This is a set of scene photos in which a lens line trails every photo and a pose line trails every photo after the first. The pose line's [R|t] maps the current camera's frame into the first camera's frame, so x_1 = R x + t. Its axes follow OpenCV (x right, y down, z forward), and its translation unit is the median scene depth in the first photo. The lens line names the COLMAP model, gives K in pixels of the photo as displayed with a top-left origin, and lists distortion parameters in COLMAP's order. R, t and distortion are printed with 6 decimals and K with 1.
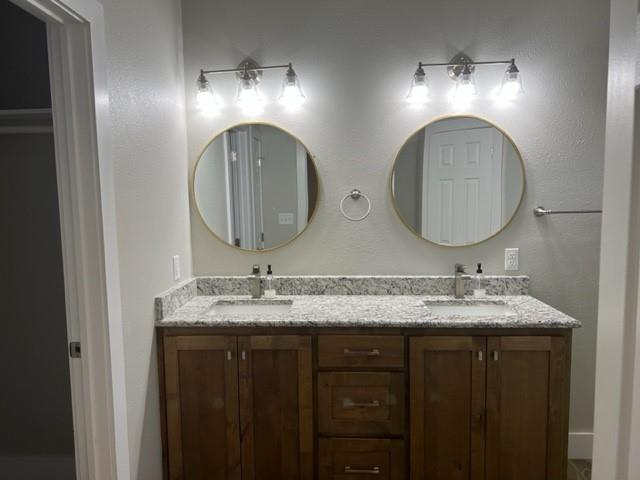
lens RADIAL K [[485.1, 0, 320.6], [0, 485.1, 239.9], [0, 0, 1]] dist [0.037133, -0.046680]
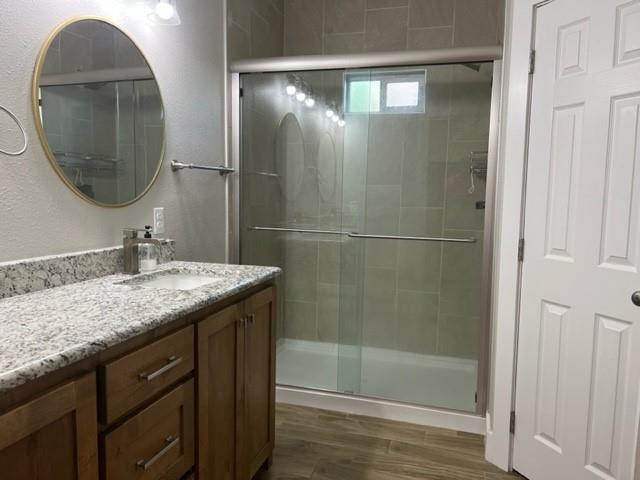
lens RADIAL K [[485.1, 0, 316.4], [0, 485.1, 241.6], [0, 0, 1]] dist [0.037133, -0.046680]
pose [[0.247155, -0.080408, 0.965634, -0.357113], [0.063686, 0.995744, 0.066615, 0.037311], [-0.966881, 0.045033, 0.251224, 0.527256]]
